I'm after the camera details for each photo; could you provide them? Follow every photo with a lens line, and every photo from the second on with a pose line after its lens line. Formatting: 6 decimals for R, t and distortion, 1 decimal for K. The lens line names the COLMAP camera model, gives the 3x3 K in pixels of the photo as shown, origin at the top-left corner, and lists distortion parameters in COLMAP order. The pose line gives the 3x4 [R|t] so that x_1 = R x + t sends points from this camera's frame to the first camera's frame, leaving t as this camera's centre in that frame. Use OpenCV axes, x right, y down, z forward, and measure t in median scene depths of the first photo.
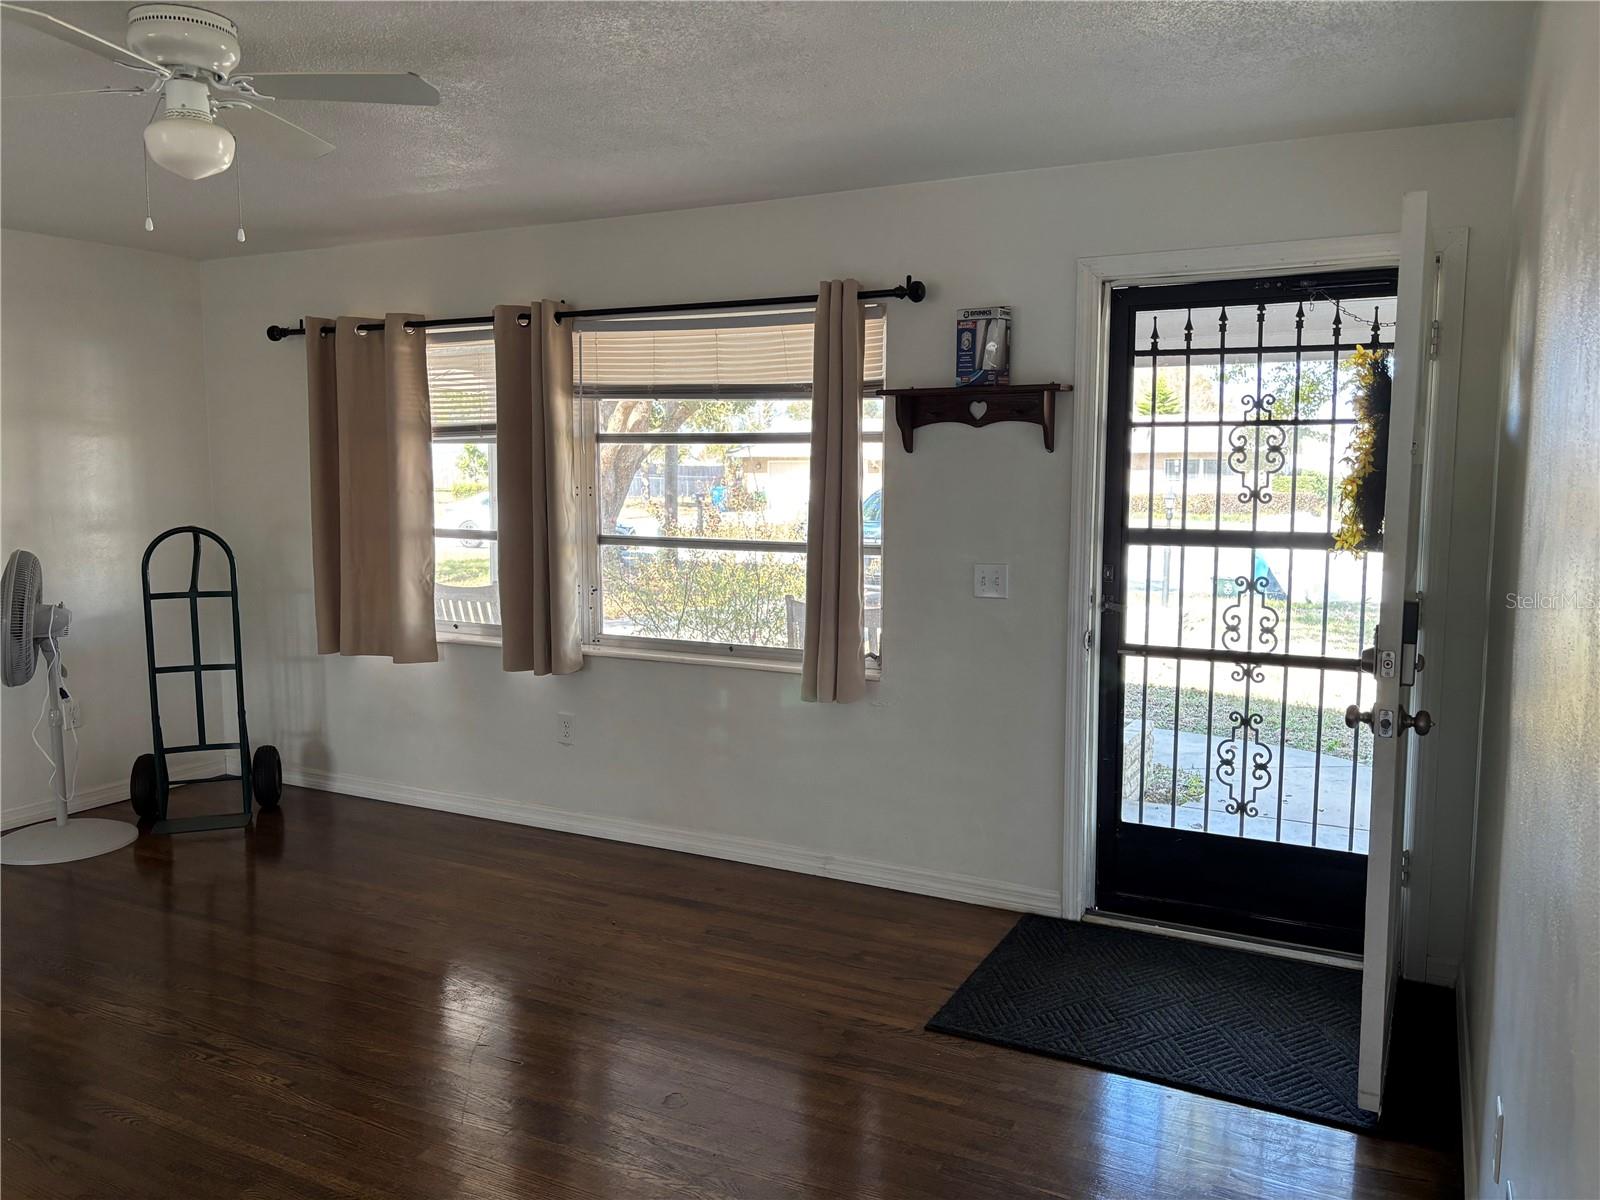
lens RADIAL K [[1205.6, 0, 796.5], [0, 1205.6, 590.9], [0, 0, 1]] dist [0.060136, -0.065008]
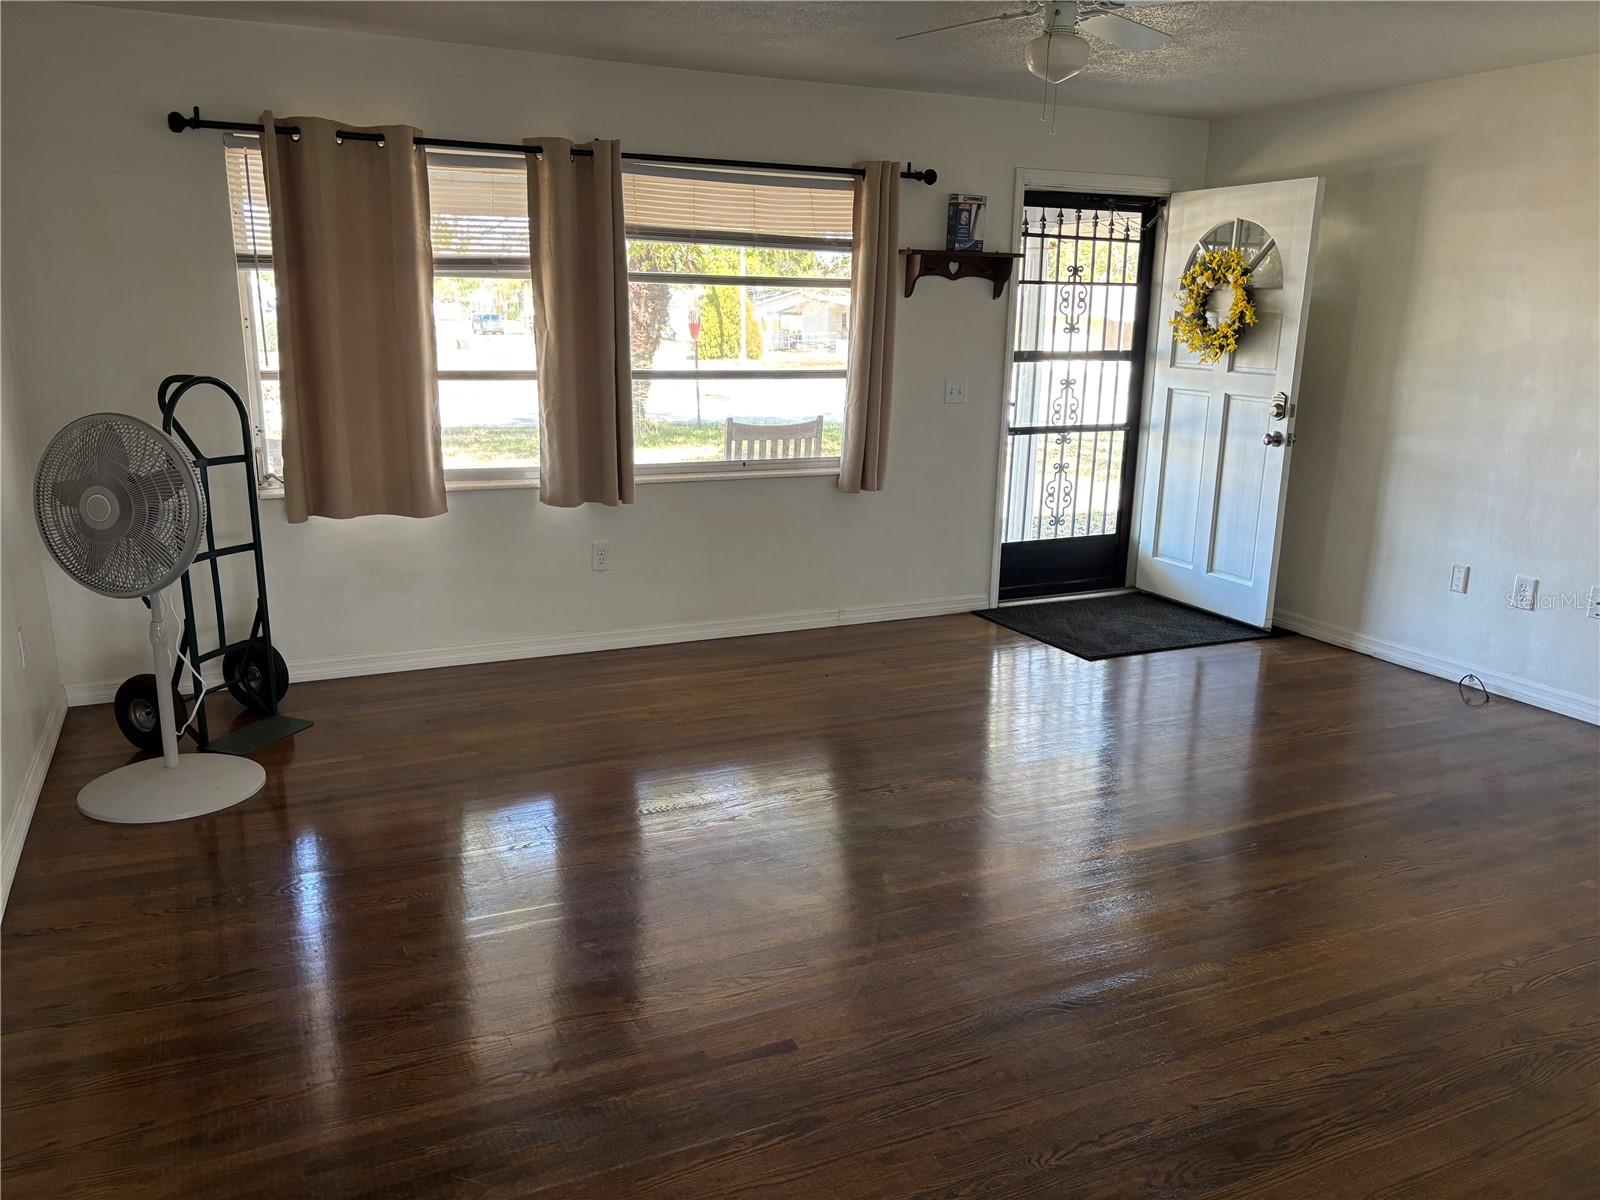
lens RADIAL K [[1205.6, 0, 778.5], [0, 1205.6, 611.3], [0, 0, 1]] dist [0.060136, -0.065008]
pose [[0.612474, -0.183880, 0.768807, -1.138255], [0.068916, 0.981287, 0.179798, -0.024286], [-0.787481, -0.057138, 0.613685, 0.262100]]
